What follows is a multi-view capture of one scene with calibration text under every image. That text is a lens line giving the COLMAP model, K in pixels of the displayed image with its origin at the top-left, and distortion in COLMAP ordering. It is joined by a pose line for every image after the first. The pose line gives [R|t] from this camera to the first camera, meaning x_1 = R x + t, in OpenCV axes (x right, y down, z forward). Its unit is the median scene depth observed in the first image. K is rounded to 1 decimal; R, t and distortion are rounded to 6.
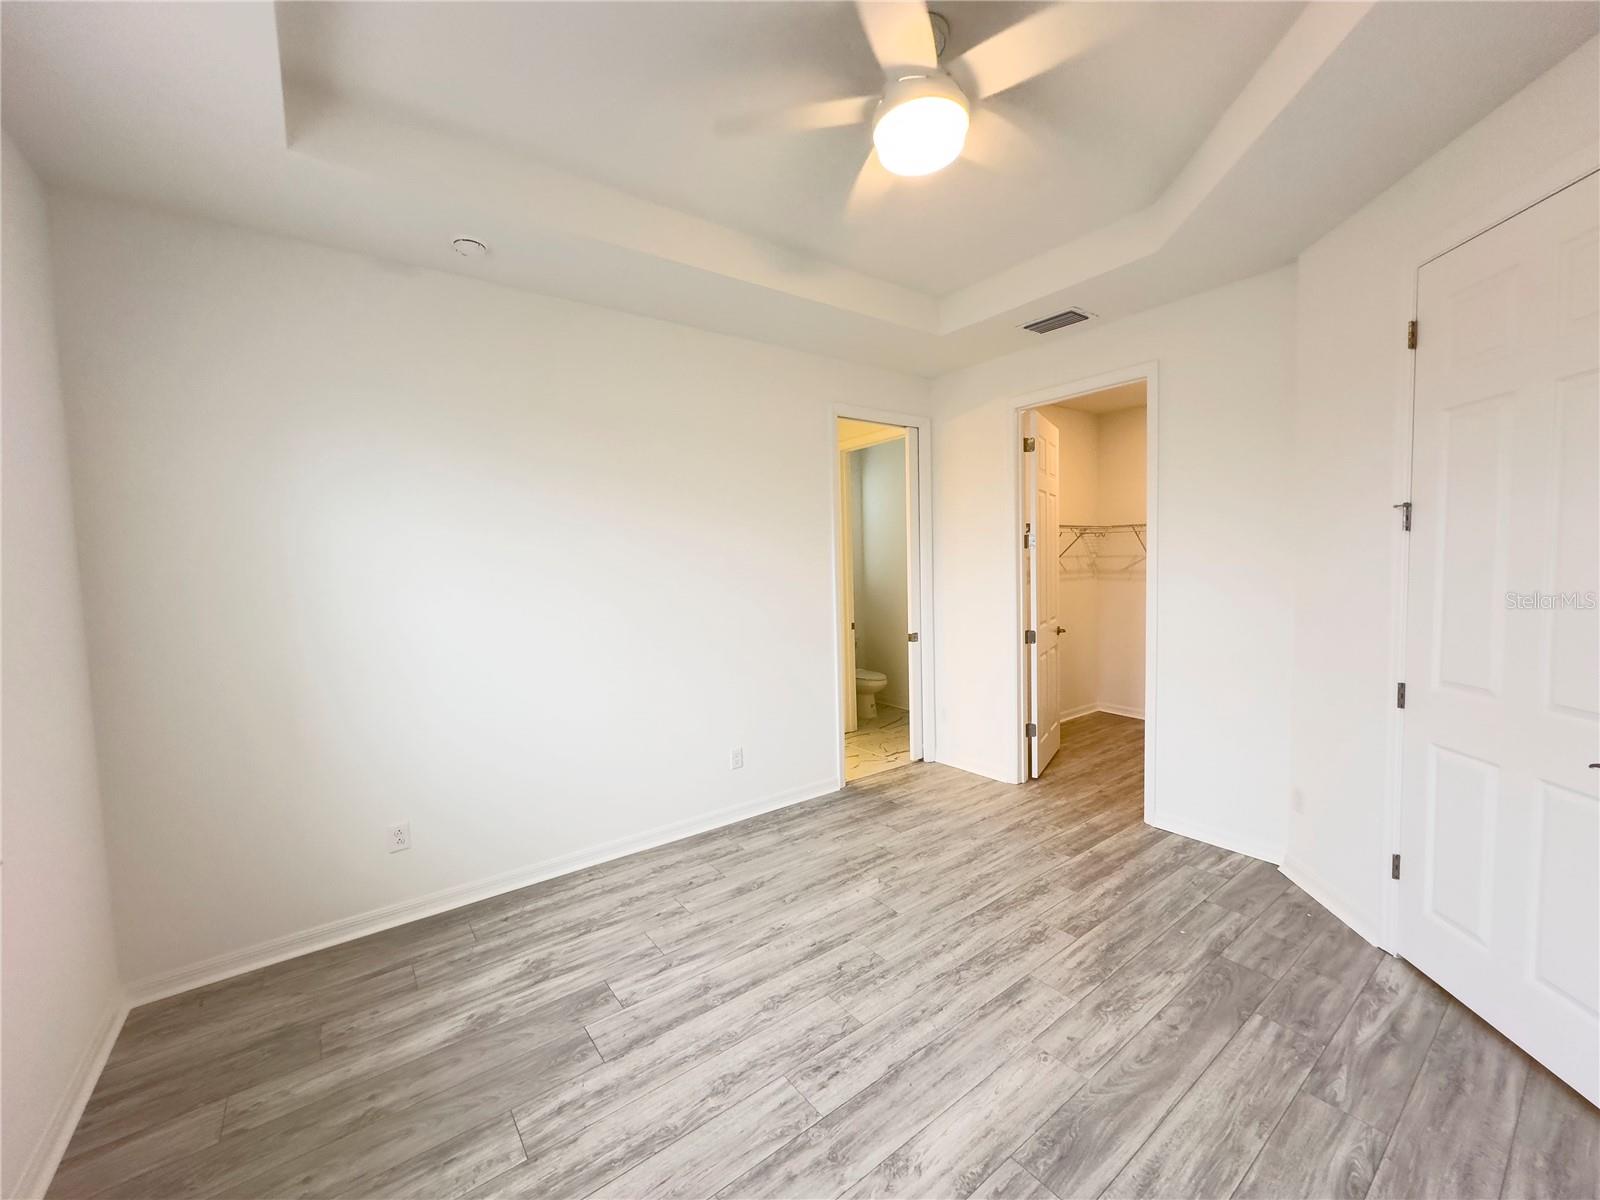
lens RADIAL K [[640.7, 0, 806.3], [0, 640.7, 601.7], [0, 0, 1]] dist [-0.001158, 0.000882]
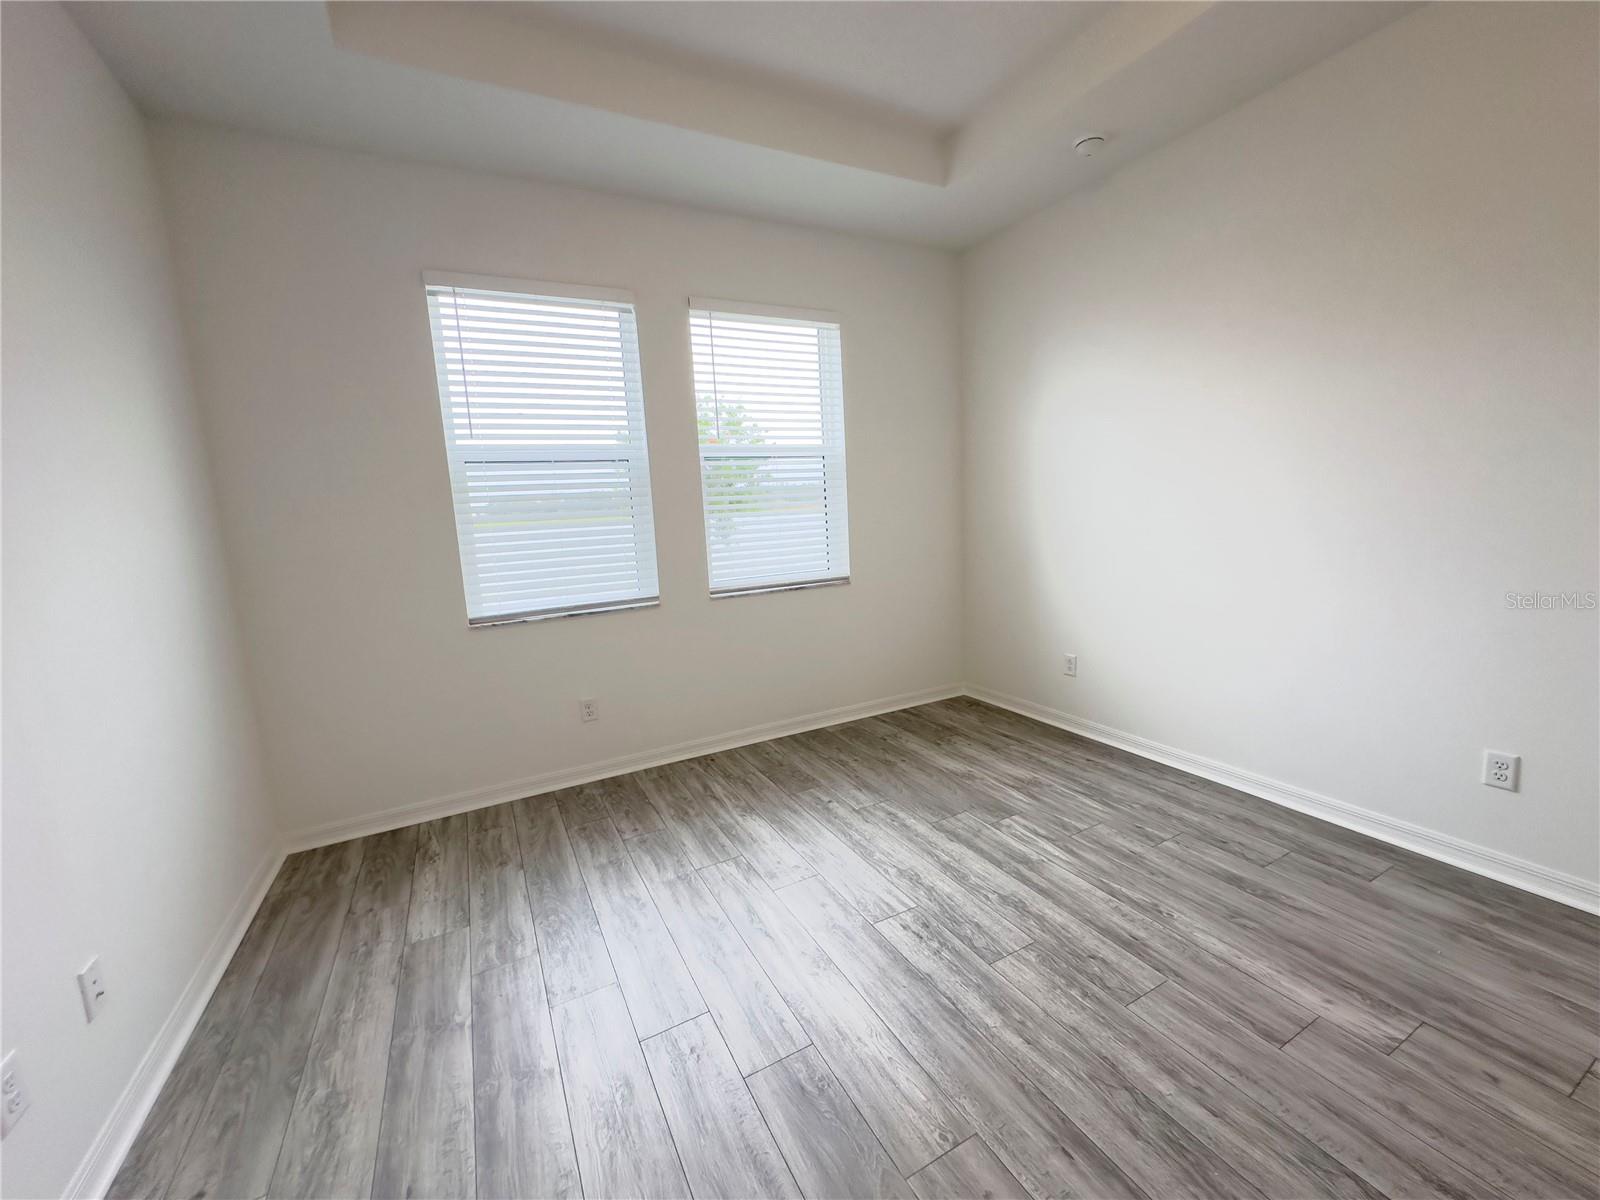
lens RADIAL K [[640.7, 0, 805.9], [0, 640.7, 599.3], [0, 0, 1]] dist [-0.001158, 0.000882]
pose [[-0.157306, 0.181961, -0.970642, 0.778626], [-0.007217, 0.982640, 0.185380, -0.004479], [0.987524, 0.036167, -0.153262, 0.743504]]
